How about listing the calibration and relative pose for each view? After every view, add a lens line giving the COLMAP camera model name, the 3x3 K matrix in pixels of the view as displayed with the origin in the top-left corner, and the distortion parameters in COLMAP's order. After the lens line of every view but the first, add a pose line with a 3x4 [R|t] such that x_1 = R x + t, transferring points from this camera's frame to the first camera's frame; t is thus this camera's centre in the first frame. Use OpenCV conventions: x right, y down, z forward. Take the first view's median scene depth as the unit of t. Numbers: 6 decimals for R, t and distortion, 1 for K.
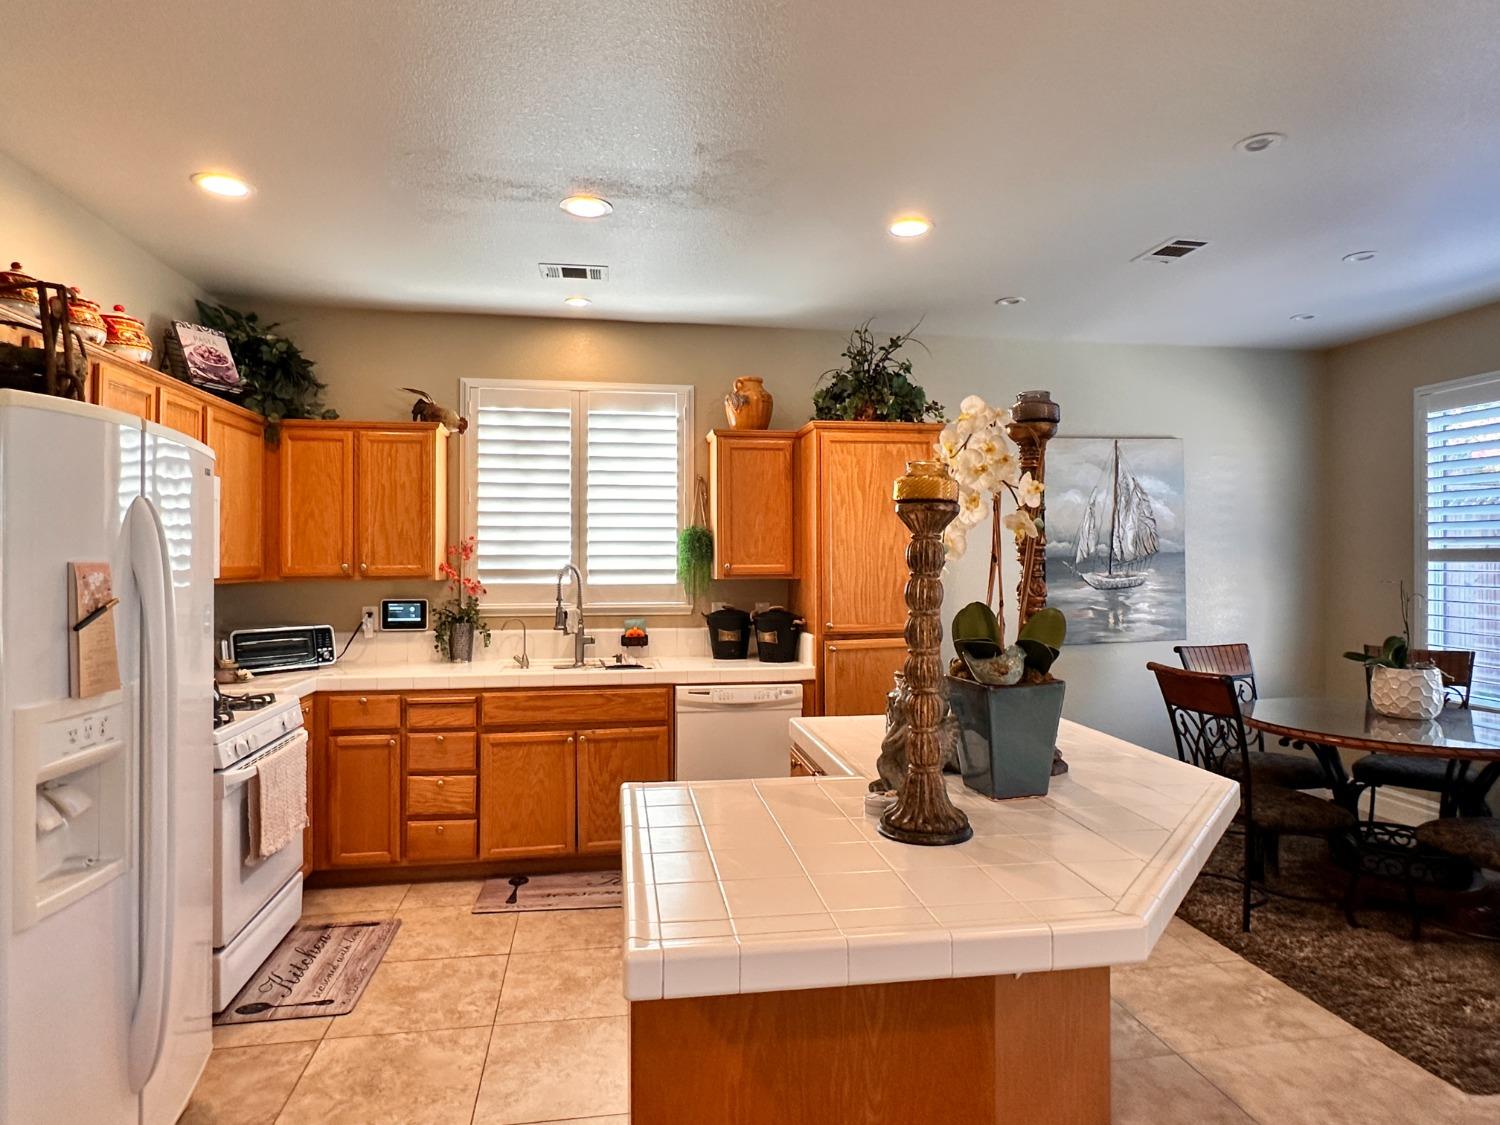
lens RADIAL K [[880.0, 0, 755.6], [0, 880.0, 555.0], [0, 0, 1]] dist [-0.006500, 0.001002]
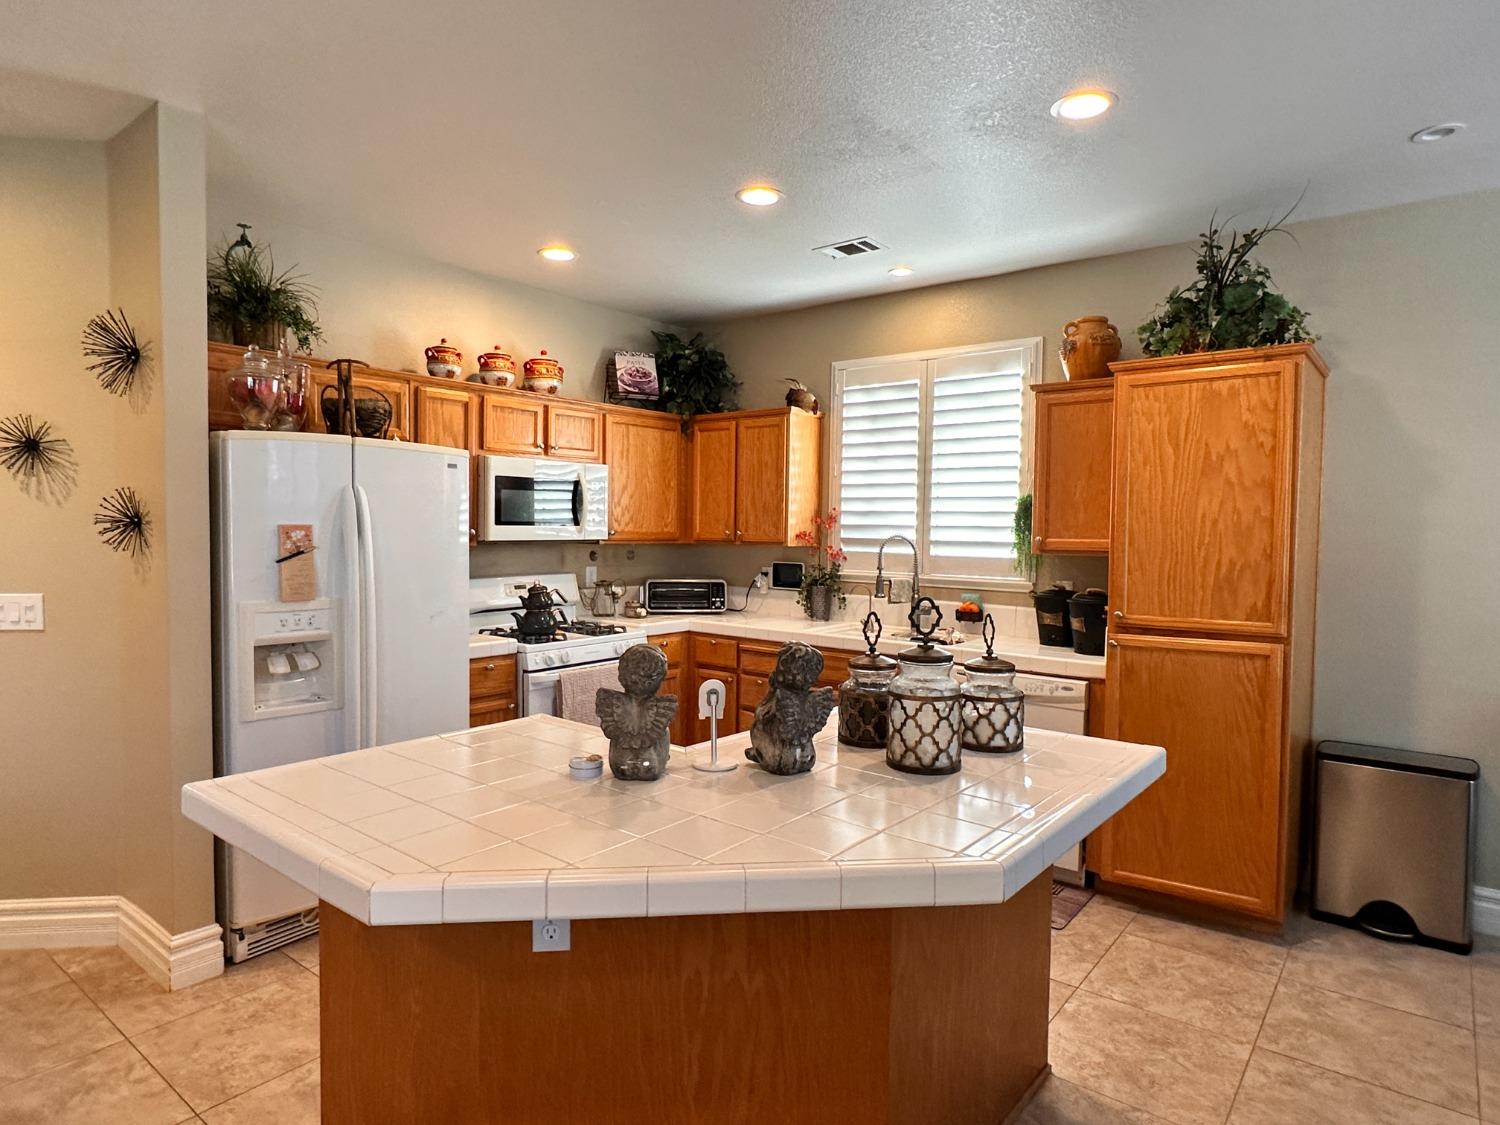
lens RADIAL K [[880.0, 0, 751.3], [0, 880.0, 563.5], [0, 0, 1]] dist [-0.006500, 0.001002]
pose [[0.666141, 0.042176, -0.744632, 0.422223], [-0.010252, 0.998823, 0.047401, -0.002410], [0.745755, -0.023942, 0.665790, 0.190413]]
